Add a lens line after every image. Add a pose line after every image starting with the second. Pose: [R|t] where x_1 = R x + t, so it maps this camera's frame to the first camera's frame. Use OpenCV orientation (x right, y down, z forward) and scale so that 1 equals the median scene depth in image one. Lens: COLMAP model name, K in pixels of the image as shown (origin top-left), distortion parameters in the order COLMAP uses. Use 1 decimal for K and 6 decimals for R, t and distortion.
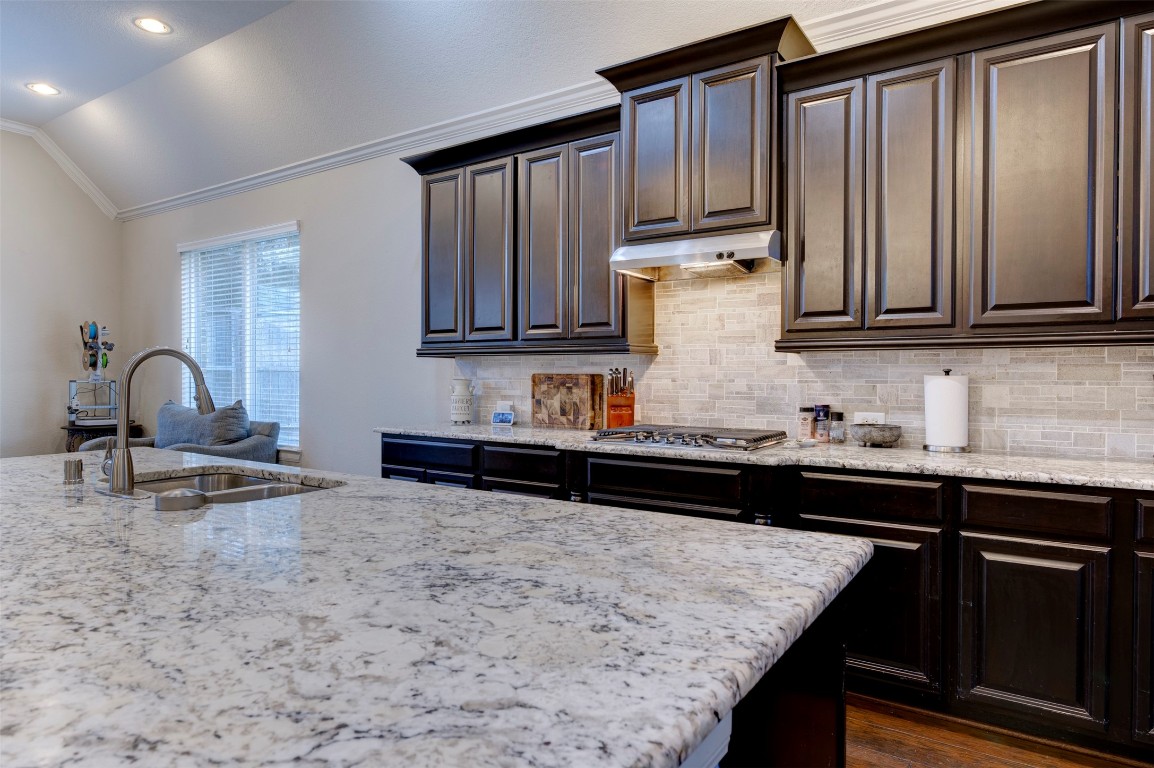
lens RADIAL K [[688.7, 0, 578.7], [0, 688.7, 380.2], [0, 0, 1]] dist [-0.003681, 0.000367]
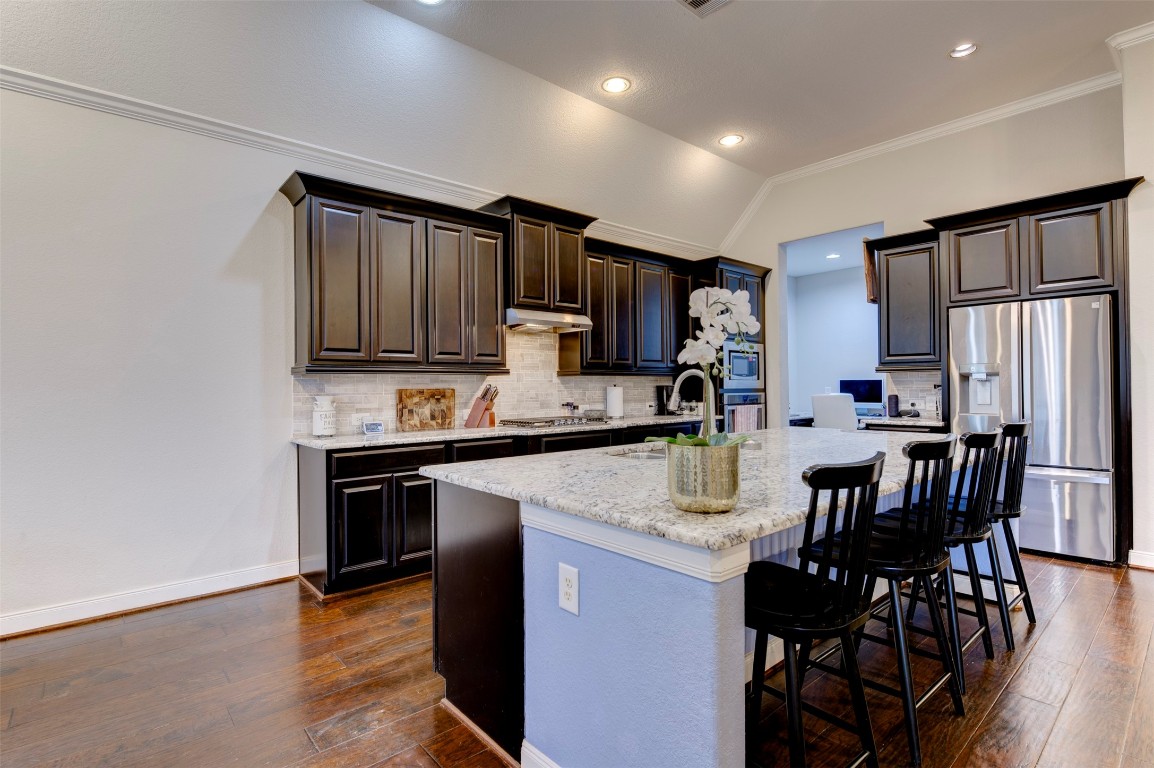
lens RADIAL K [[559.4, 0, 579.9], [0, 559.4, 377.8], [0, 0, 1]] dist [-0.013930, -0.001864]
pose [[0.259515, 0.011229, 0.965674, -1.215546], [0.021700, 0.999612, -0.017455, -0.006553], [-0.965495, 0.025485, 0.259171, 0.546142]]
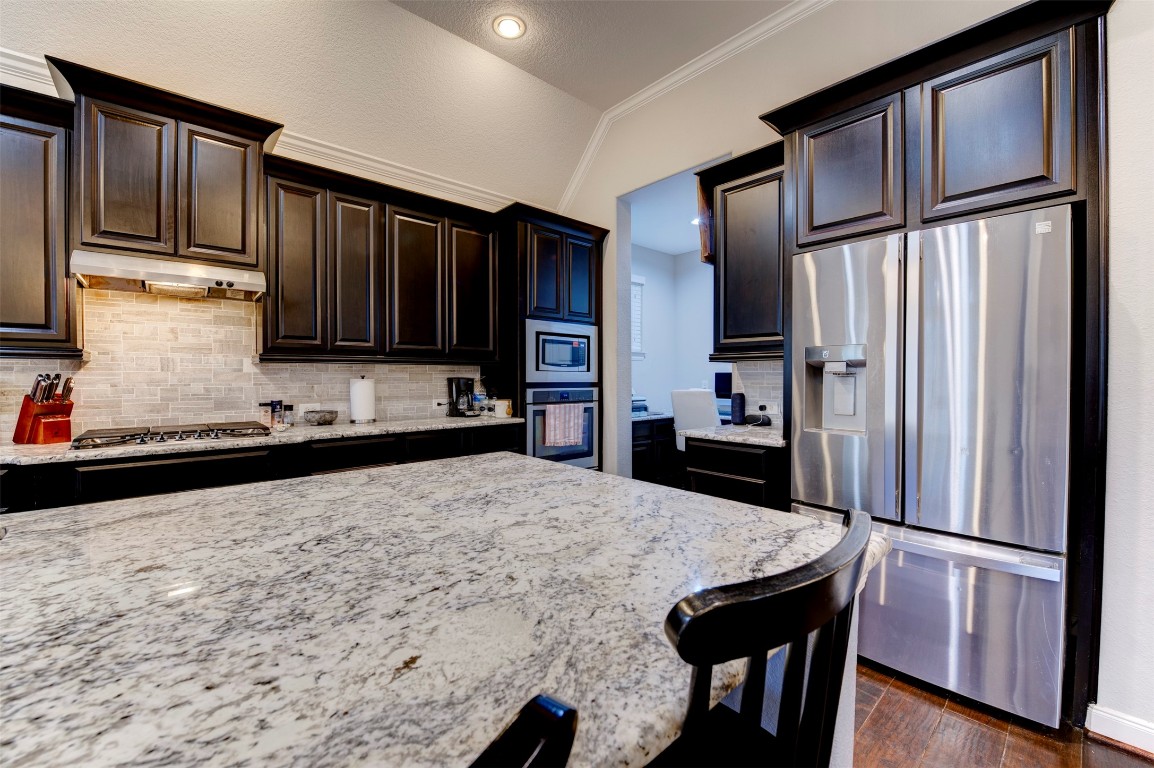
lens RADIAL K [[462.0, 0, 583.6], [0, 462.0, 383.3], [0, 0, 1]] dist [-0.021400, 0.000502]
pose [[0.239263, -0.015118, 0.970837, -0.407514], [0.013365, 0.999835, 0.012276, -0.002433], [-0.970863, 0.010038, 0.239426, 0.161163]]
